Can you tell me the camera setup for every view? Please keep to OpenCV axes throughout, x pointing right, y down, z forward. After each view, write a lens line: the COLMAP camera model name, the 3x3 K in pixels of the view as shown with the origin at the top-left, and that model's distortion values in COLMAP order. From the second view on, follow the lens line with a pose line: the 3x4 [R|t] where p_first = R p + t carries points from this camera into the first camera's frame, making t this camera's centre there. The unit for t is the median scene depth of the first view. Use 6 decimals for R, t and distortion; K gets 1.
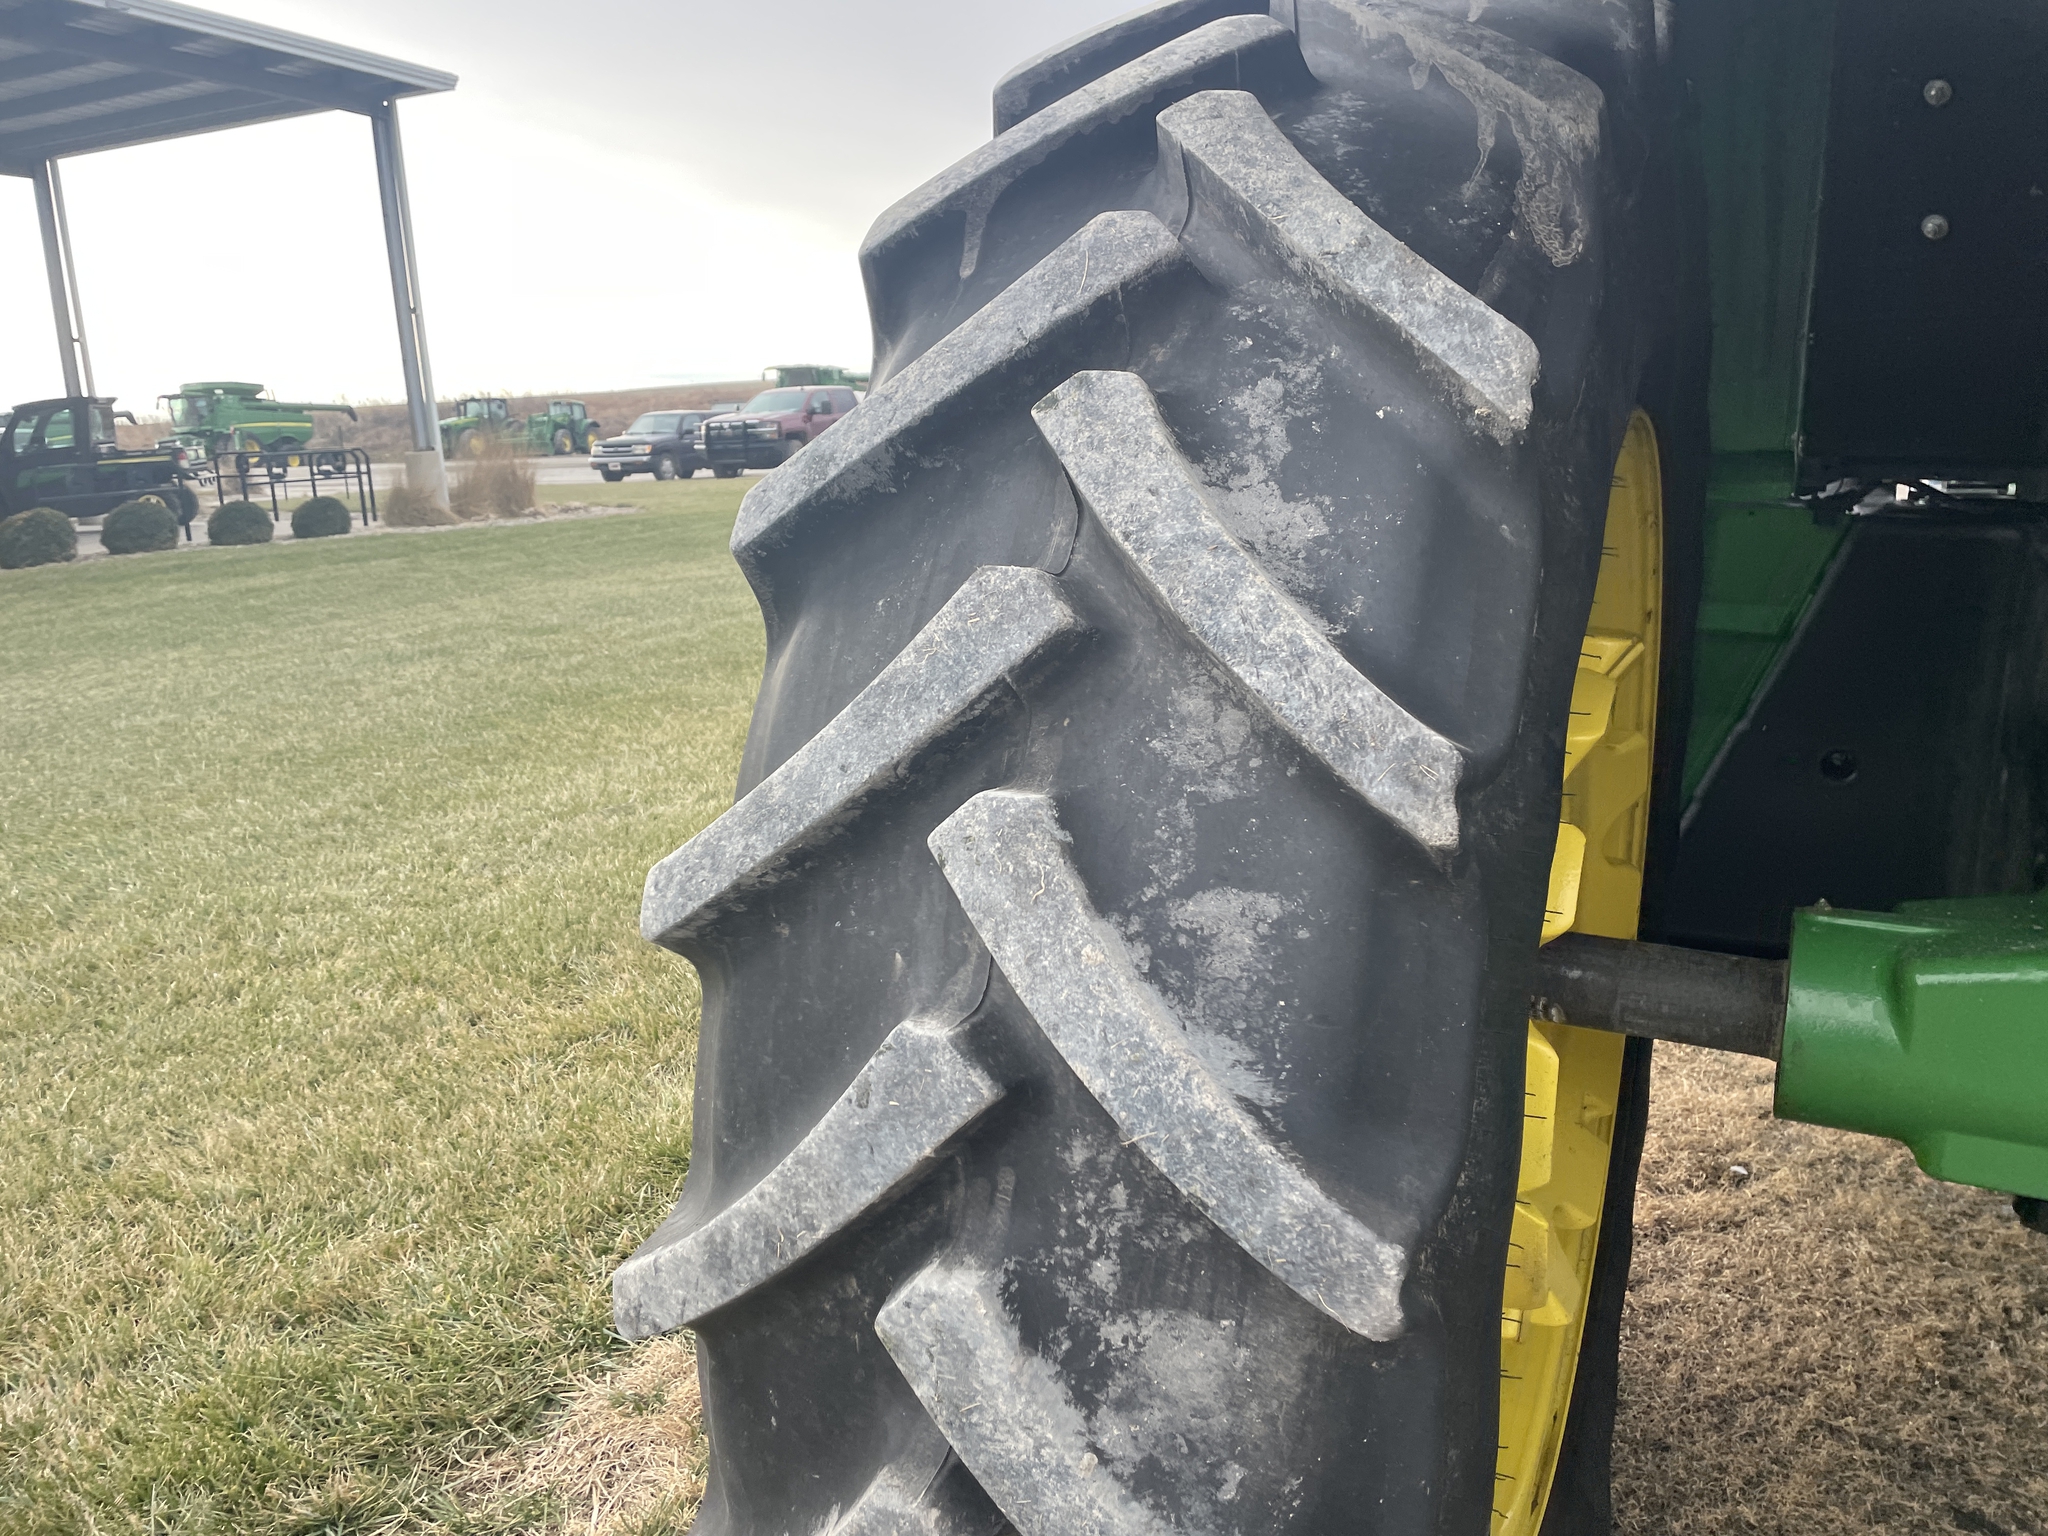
lens RADIAL K [[1550.8, 0, 1019.6], [0, 1550.8, 761.6], [0, 0, 1]] dist [0.091525, -0.118303]
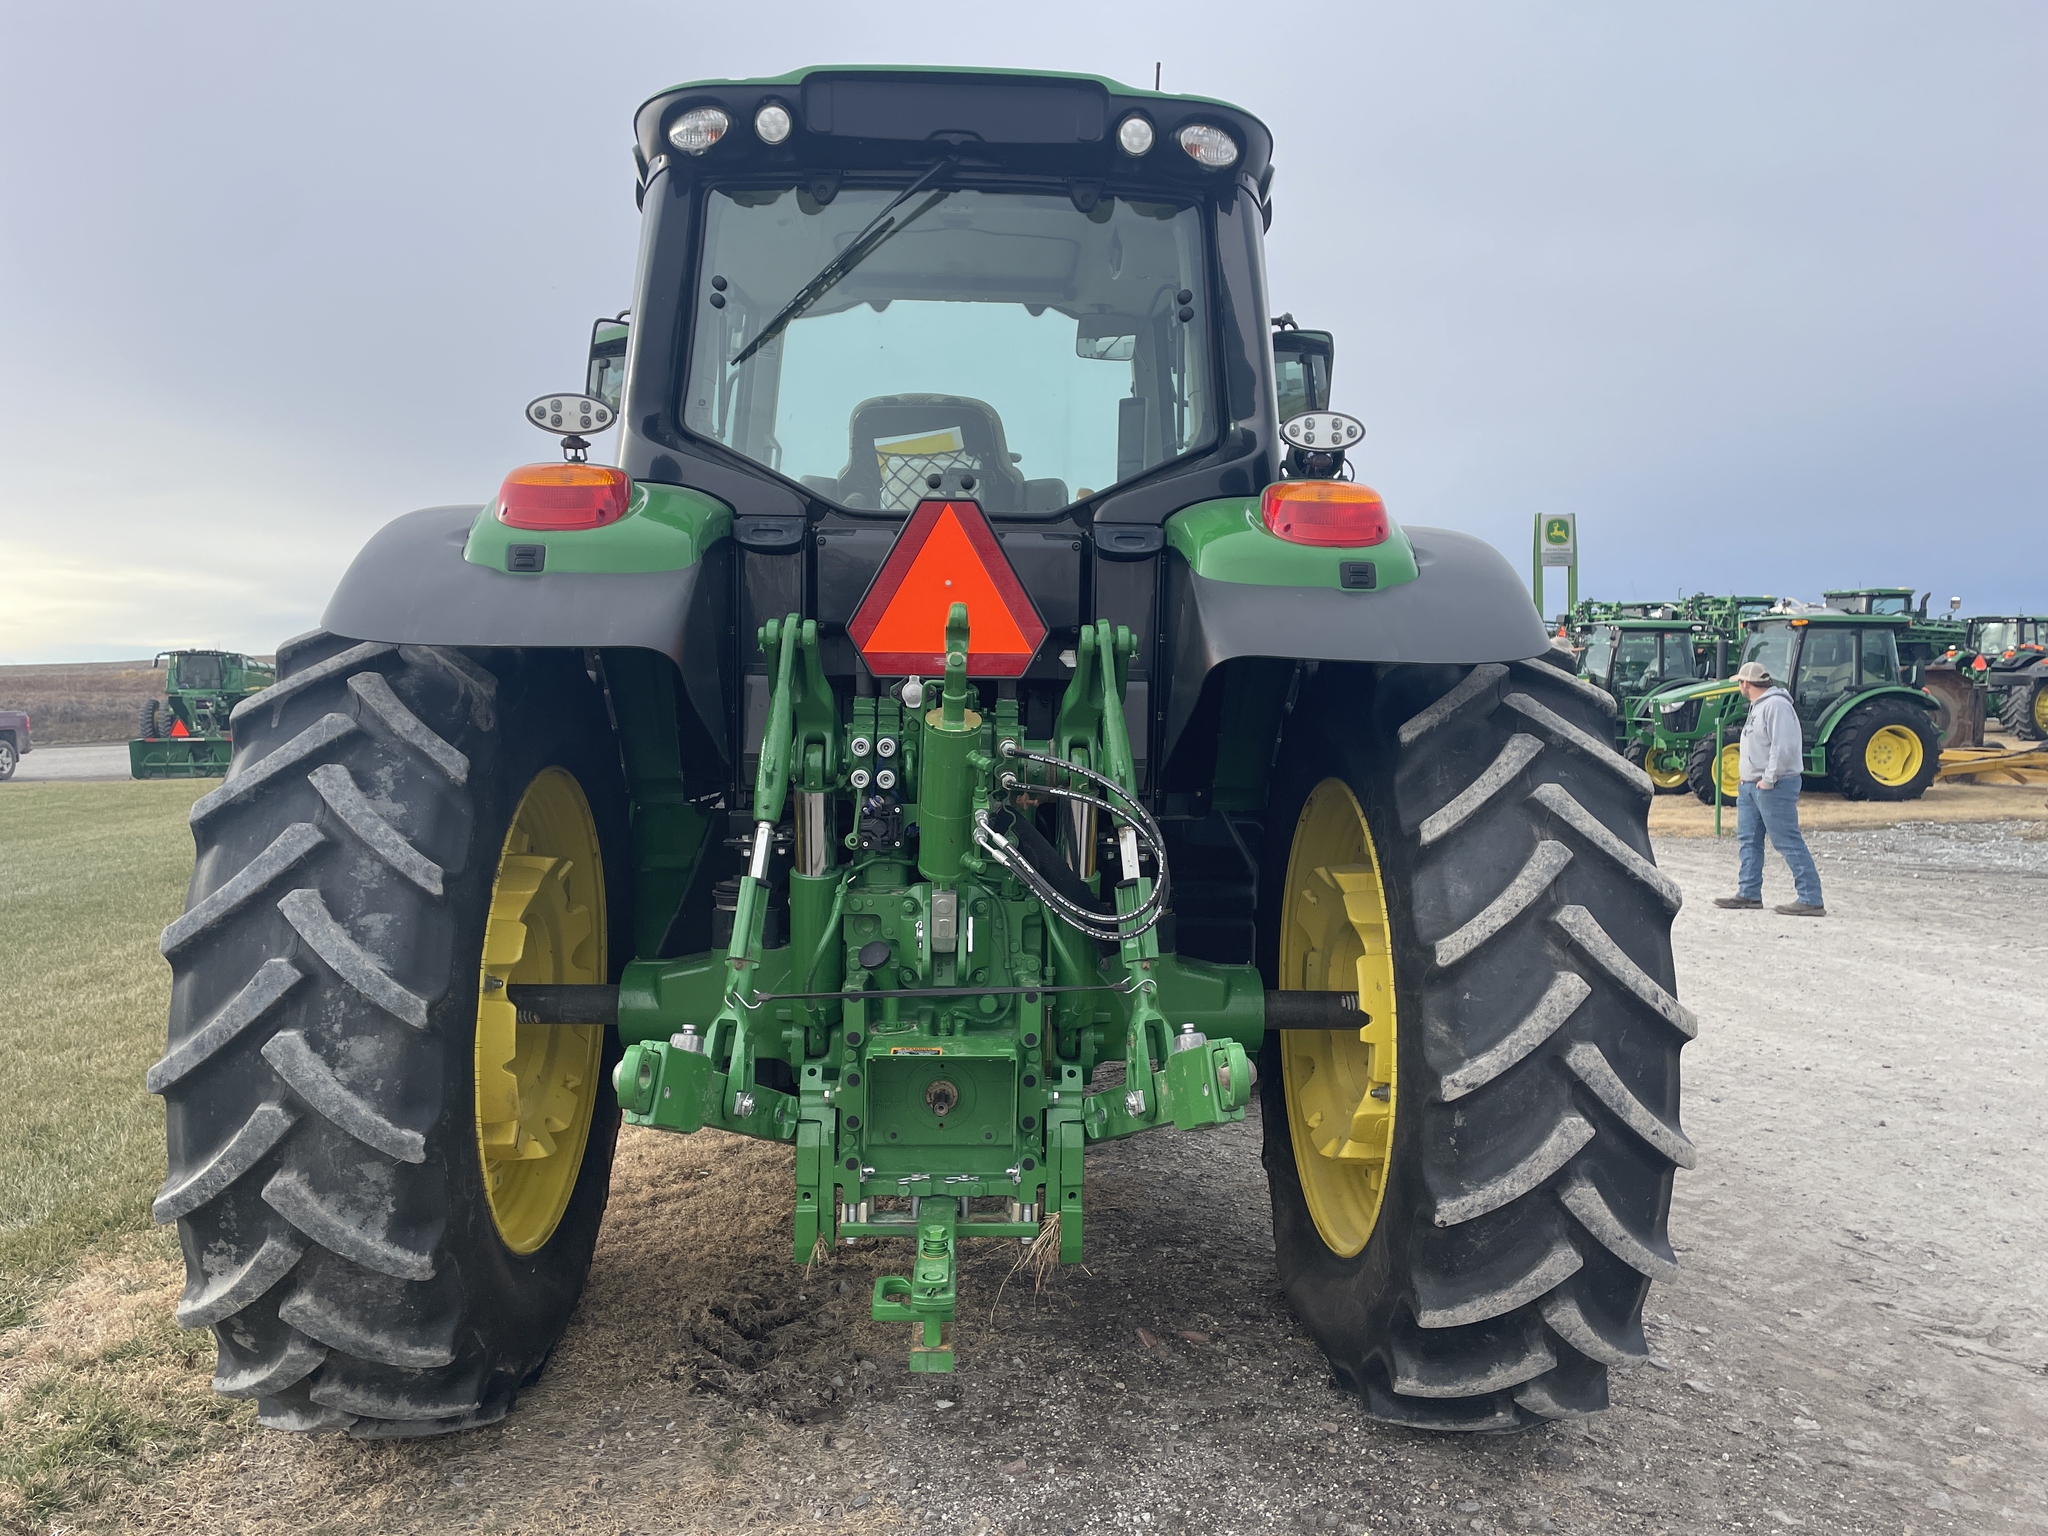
lens RADIAL K [[1554.9, 0, 1021.5], [0, 1554.9, 755.6], [0, 0, 1]] dist [0.100908, -0.132668]
pose [[0.877126, 0.003466, 0.480249, -0.283495], [0.090762, 0.980758, -0.172846, 0.460906], [-0.471607, 0.195196, 0.859933, -2.685421]]
